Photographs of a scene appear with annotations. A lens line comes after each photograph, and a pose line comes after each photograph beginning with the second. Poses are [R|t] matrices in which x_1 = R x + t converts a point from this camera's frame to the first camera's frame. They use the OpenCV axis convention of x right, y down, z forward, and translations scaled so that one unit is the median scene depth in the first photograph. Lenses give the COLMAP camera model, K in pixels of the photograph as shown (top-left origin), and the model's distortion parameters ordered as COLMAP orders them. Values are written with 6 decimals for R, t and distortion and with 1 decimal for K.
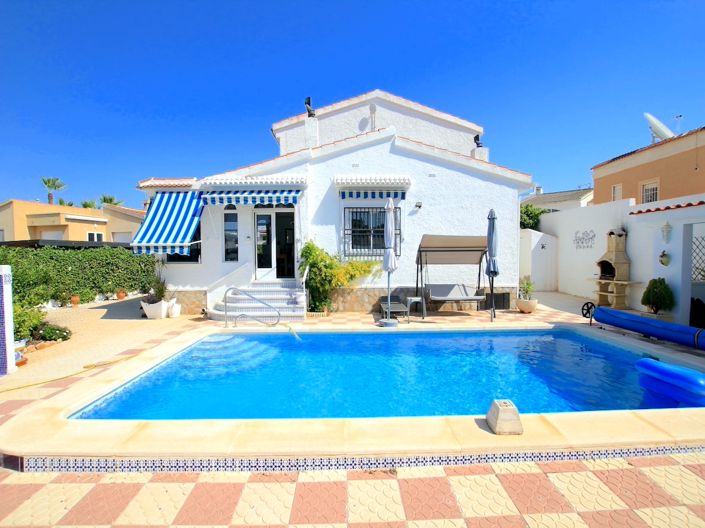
lens RADIAL K [[329.9, 0, 352.5], [0, 329.9, 264.0], [0, 0, 1]] dist [-0.003290, -0.010802]
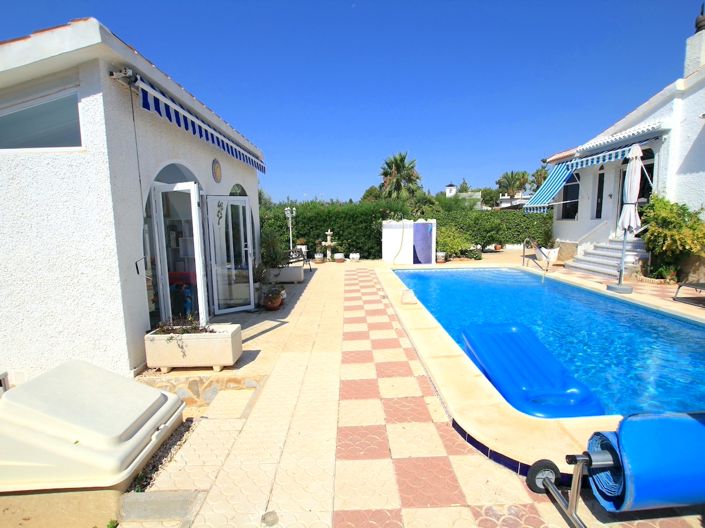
lens RADIAL K [[329.9, 0, 352.5], [0, 329.9, 264.0], [0, 0, 1]] dist [-0.003290, -0.010802]
pose [[-0.015697, 0.140045, -0.990021, 0.714049], [-0.015451, 0.989990, 0.140286, 0.000387], [0.999757, 0.017499, -0.013376, 0.210549]]
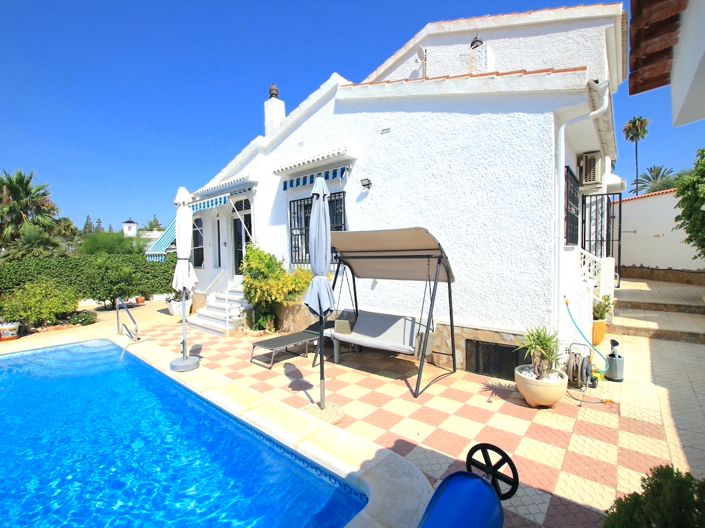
lens RADIAL K [[329.9, 0, 352.5], [0, 329.9, 264.0], [0, 0, 1]] dist [-0.003290, -0.010802]
pose [[0.739691, 0.012006, -0.672839, 0.609076], [-0.005640, 0.999916, 0.011642, -0.031516], [0.672923, -0.004817, 0.739697, 0.515126]]
